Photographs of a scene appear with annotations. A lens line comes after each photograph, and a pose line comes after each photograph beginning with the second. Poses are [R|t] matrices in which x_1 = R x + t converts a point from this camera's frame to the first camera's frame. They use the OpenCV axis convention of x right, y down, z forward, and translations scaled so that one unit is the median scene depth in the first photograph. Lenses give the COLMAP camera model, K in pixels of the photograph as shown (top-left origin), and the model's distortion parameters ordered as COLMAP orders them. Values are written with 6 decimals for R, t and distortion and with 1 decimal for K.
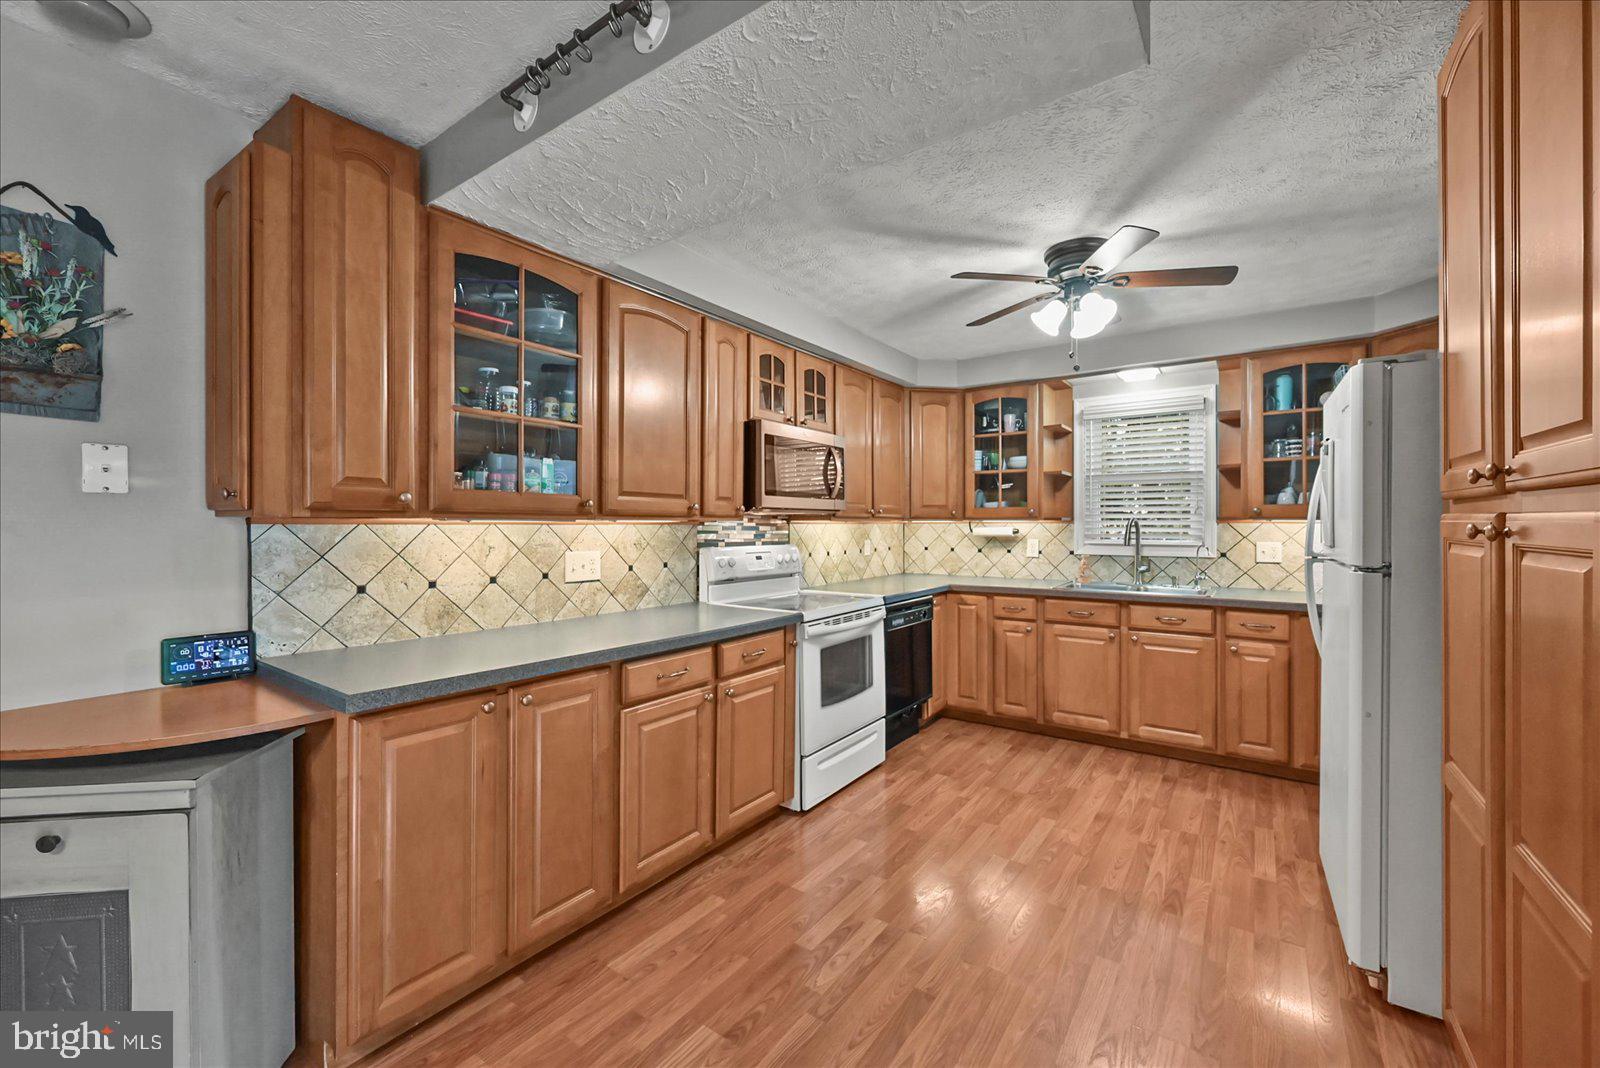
lens RADIAL K [[637.4, 0, 810.0], [0, 637.4, 527.1], [0, 0, 1]] dist [-0.002147, -0.000697]
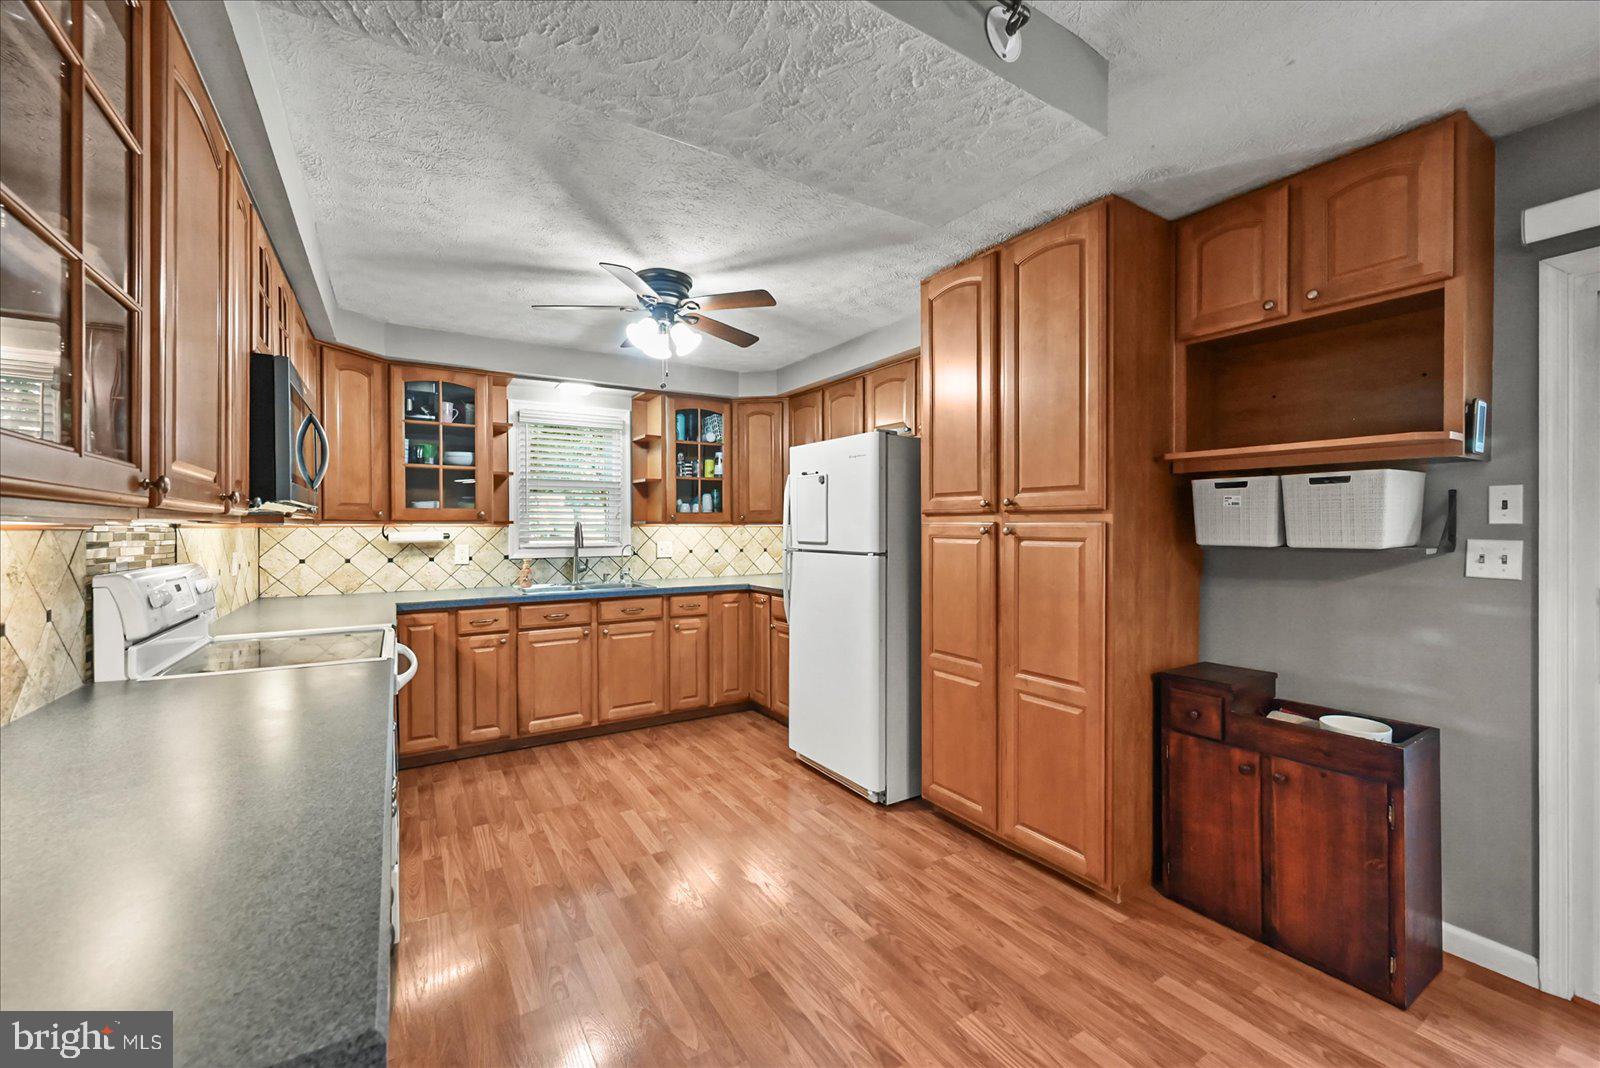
lens RADIAL K [[637.4, 0, 803.9], [0, 637.4, 529.9], [0, 0, 1]] dist [-0.002147, -0.000697]
pose [[0.392355, -0.004669, 0.919802, -0.344288], [0.005398, 0.999982, 0.002773, -0.001803], [-0.919798, 0.003877, 0.392373, 0.238052]]
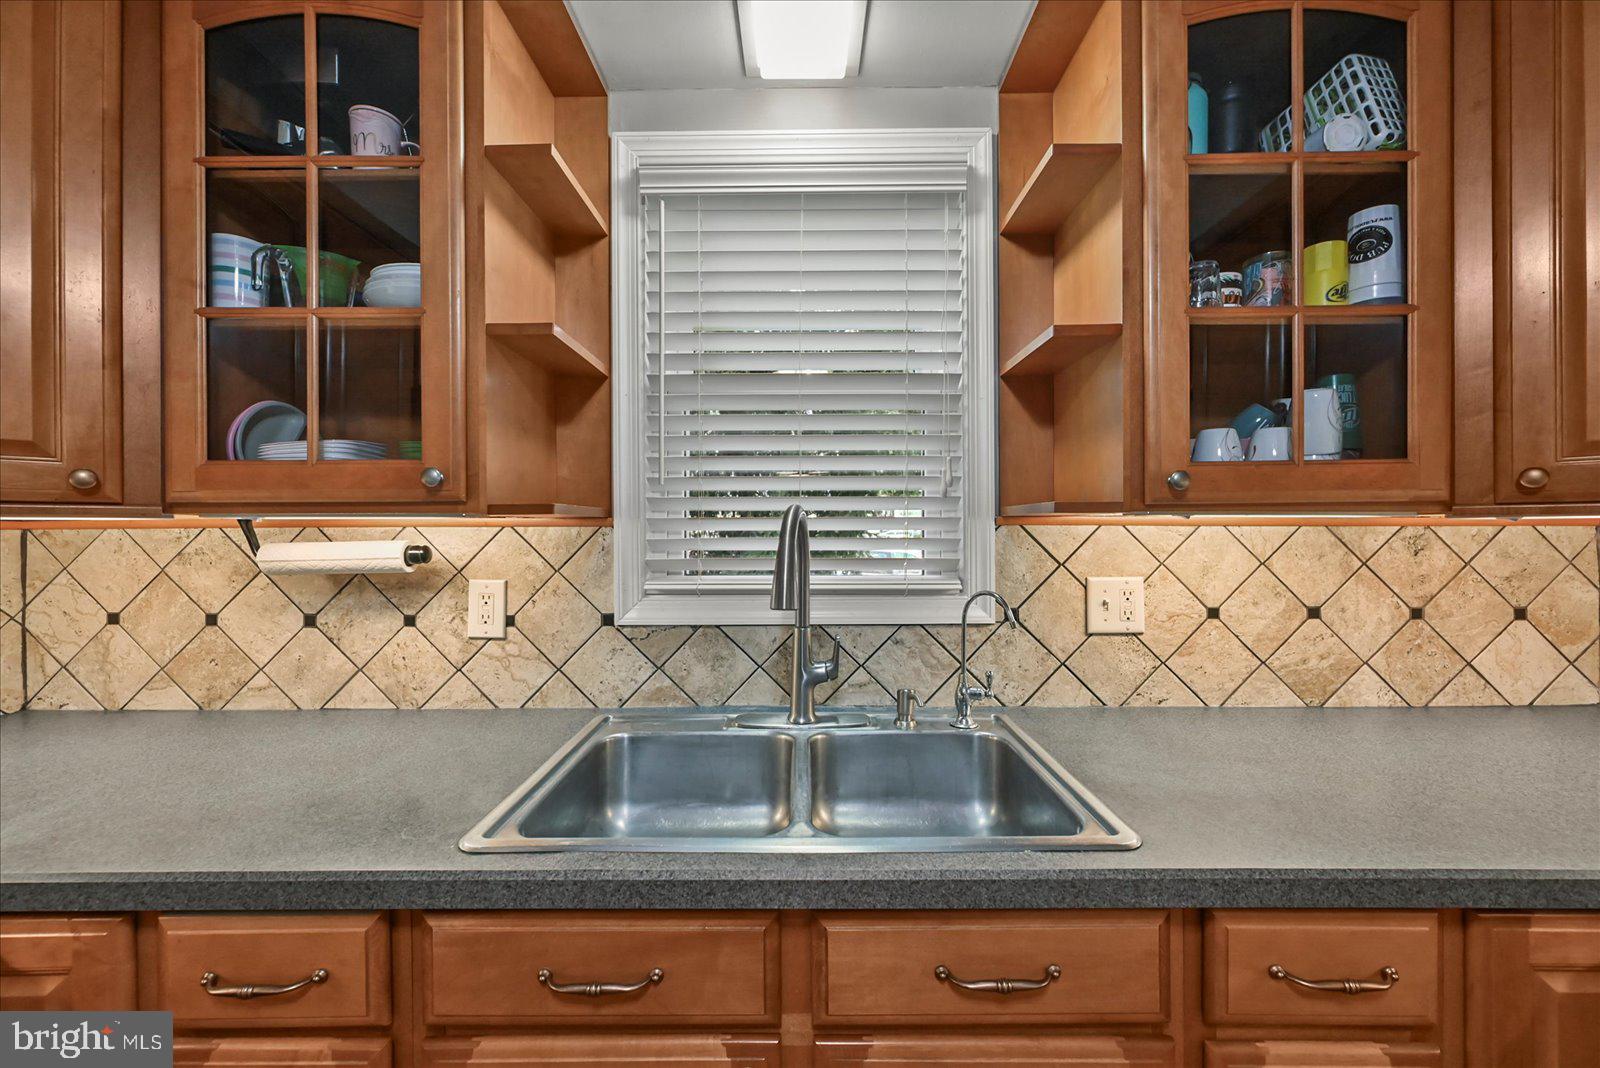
lens RADIAL K [[637.4, 0, 795.3], [0, 637.4, 535.3], [0, 0, 1]] dist [-0.002147, -0.000697]
pose [[0.832125, -0.007212, 0.554541, 0.361062], [0.005284, 0.999973, 0.005077, -0.003210], [-0.554563, -0.001295, 0.832141, 0.790358]]
